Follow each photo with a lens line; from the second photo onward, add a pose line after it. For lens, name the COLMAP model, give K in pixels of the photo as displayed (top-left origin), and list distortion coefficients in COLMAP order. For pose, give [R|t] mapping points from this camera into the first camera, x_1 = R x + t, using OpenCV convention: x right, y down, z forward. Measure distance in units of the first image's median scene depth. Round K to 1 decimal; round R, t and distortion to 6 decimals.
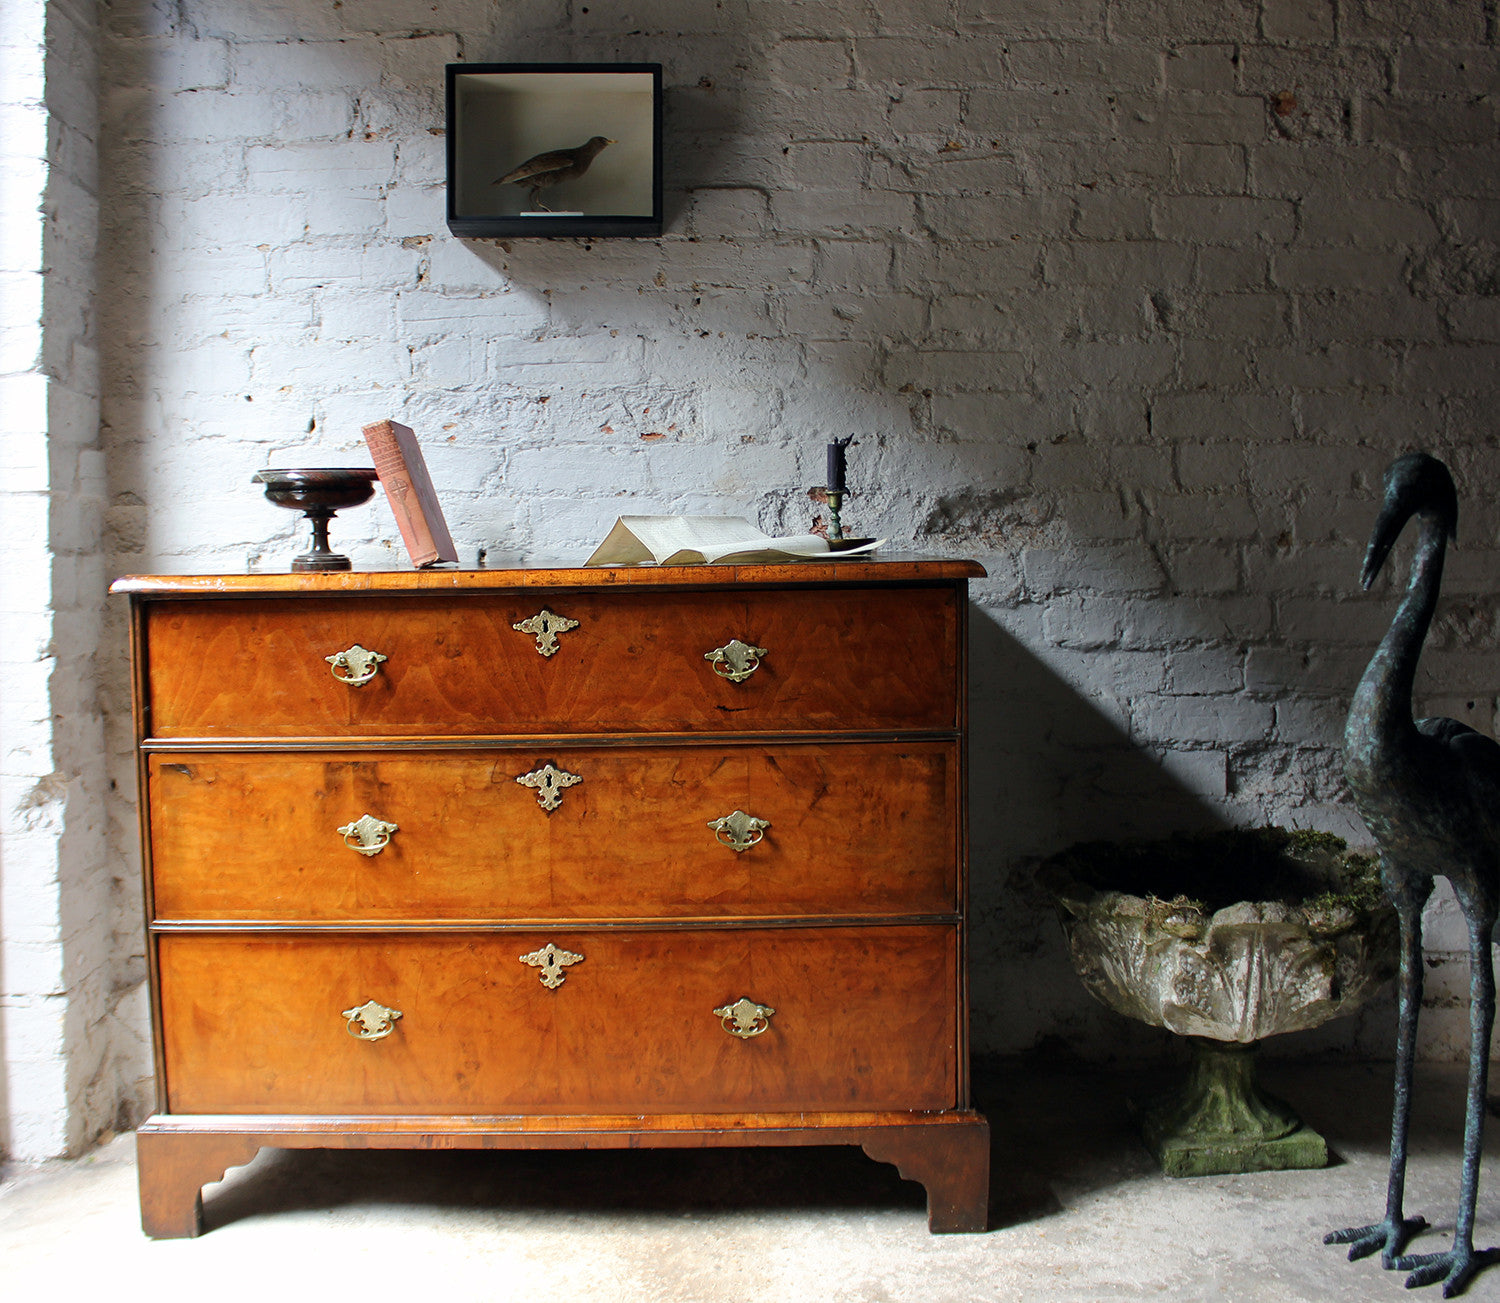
lens RADIAL K [[1903.2, 0, 742.3], [0, 1903.2, 712.1], [0, 0, 1]] dist [-0.183011, 0.078705]
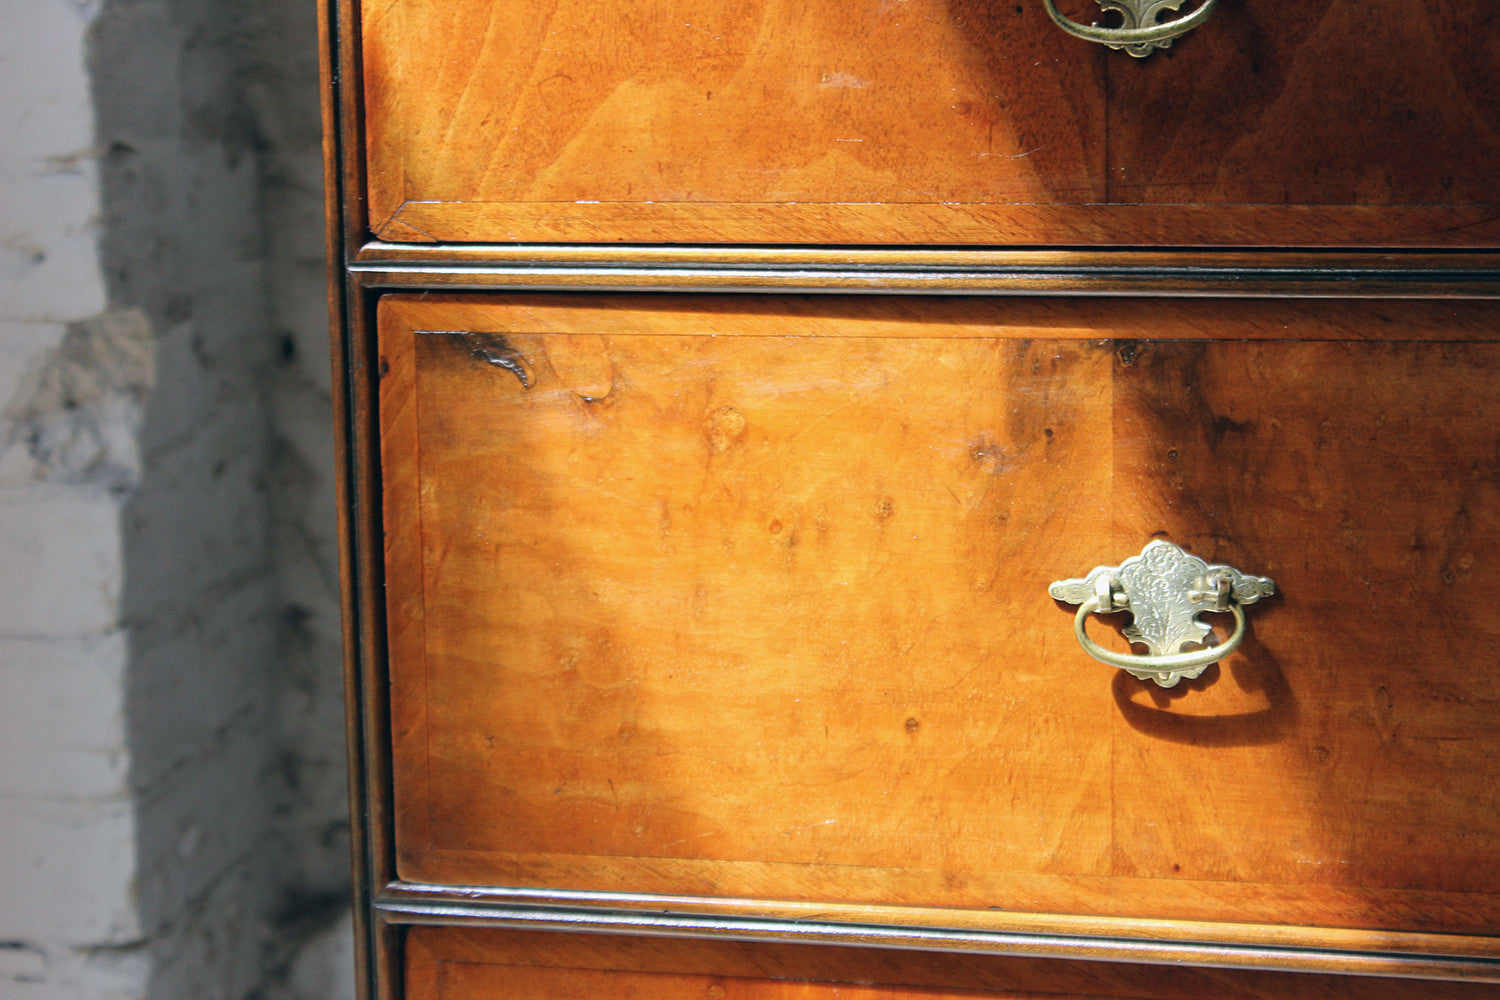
lens RADIAL K [[3610.9, 0, 749.8], [0, 3610.9, 480.6], [0, 0, 1]] dist [0.093186, 0.696159]
pose [[0.977559, 0.034166, -0.207875, -0.148445], [-0.015090, 0.995583, 0.092666, -0.000812], [0.210123, -0.087449, 0.973756, 0.482429]]
